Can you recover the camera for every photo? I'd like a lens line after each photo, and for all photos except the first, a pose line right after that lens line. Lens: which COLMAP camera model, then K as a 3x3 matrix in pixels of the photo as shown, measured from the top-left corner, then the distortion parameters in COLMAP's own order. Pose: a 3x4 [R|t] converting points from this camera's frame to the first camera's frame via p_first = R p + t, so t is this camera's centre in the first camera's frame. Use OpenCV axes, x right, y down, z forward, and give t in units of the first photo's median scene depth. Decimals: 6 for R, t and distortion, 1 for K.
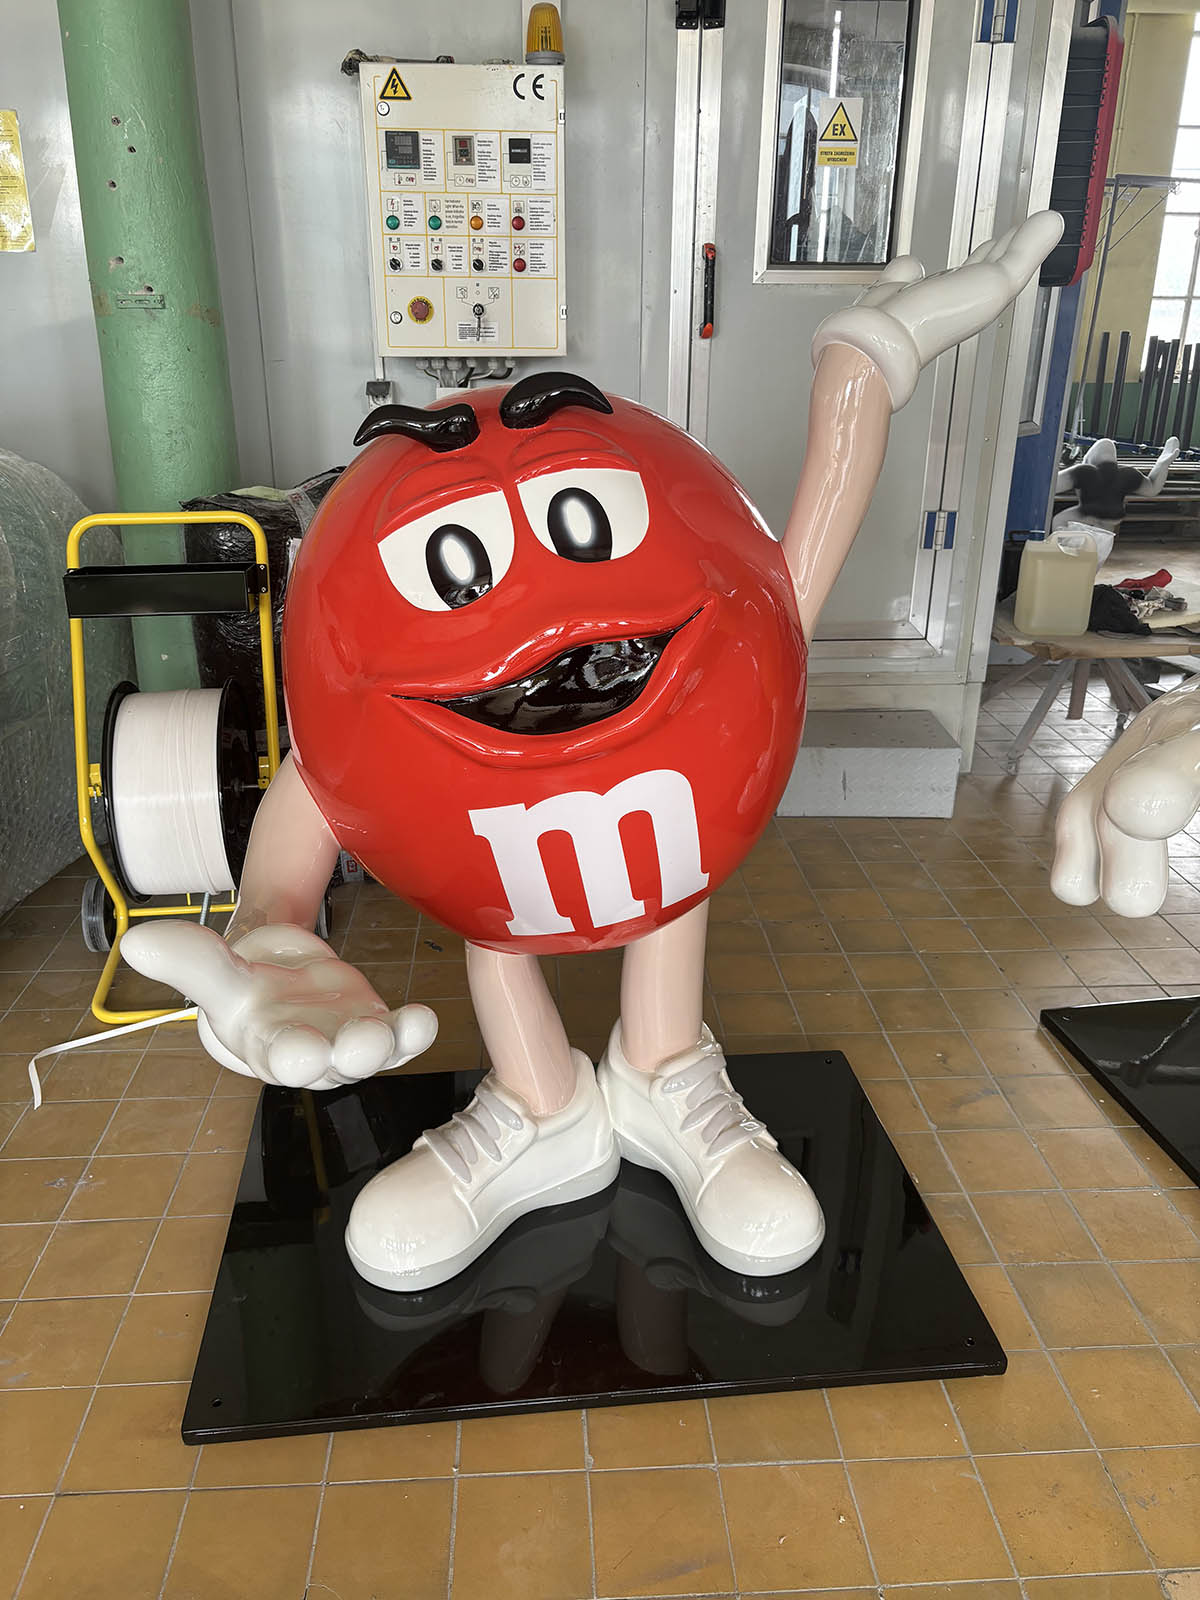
lens RADIAL K [[1211.0, 0, 600.0], [0, 1211.0, 808.4], [0, 0, 1]] dist [0.042670, -0.044383]
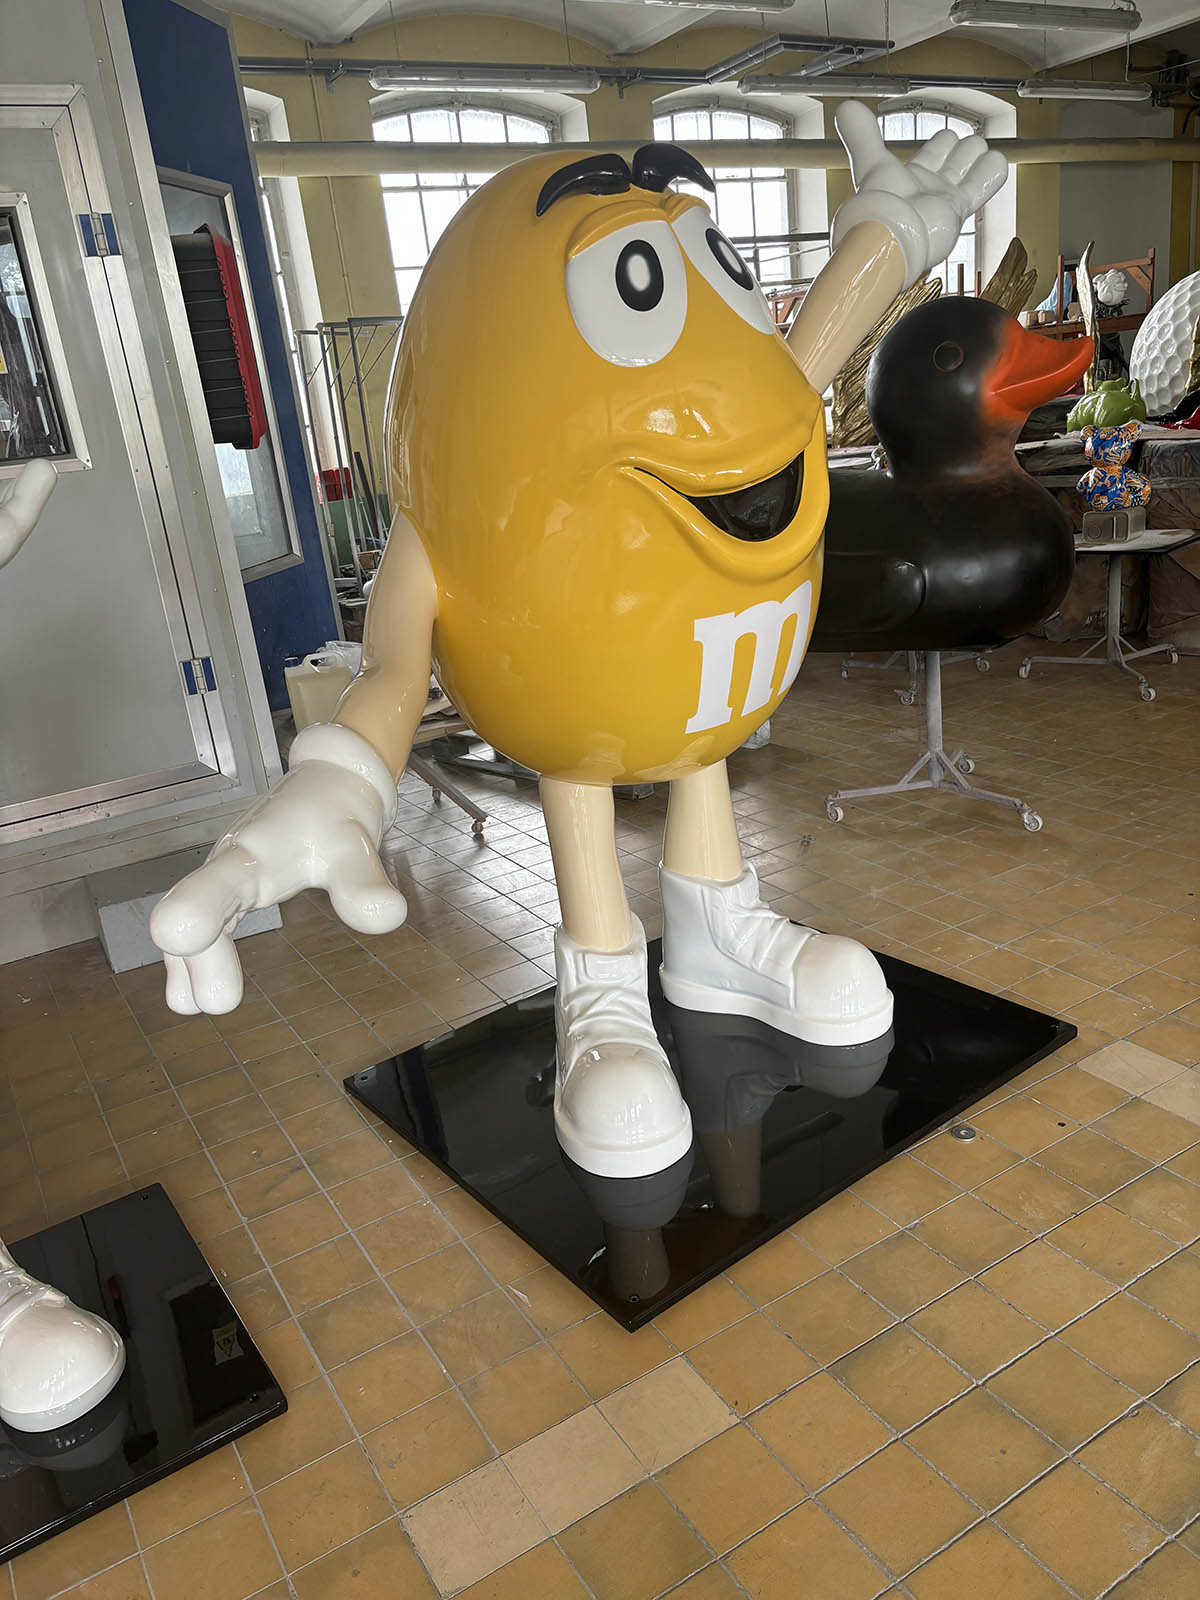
lens RADIAL K [[1211.0, 0, 615.4], [0, 1211.0, 813.1], [0, 0, 1]] dist [0.042670, -0.044383]
pose [[0.876152, -0.252051, 0.410887, 0.177241], [0.282600, 0.959132, -0.014239, 0.013775], [-0.390506, 0.128592, 0.911575, -0.169599]]
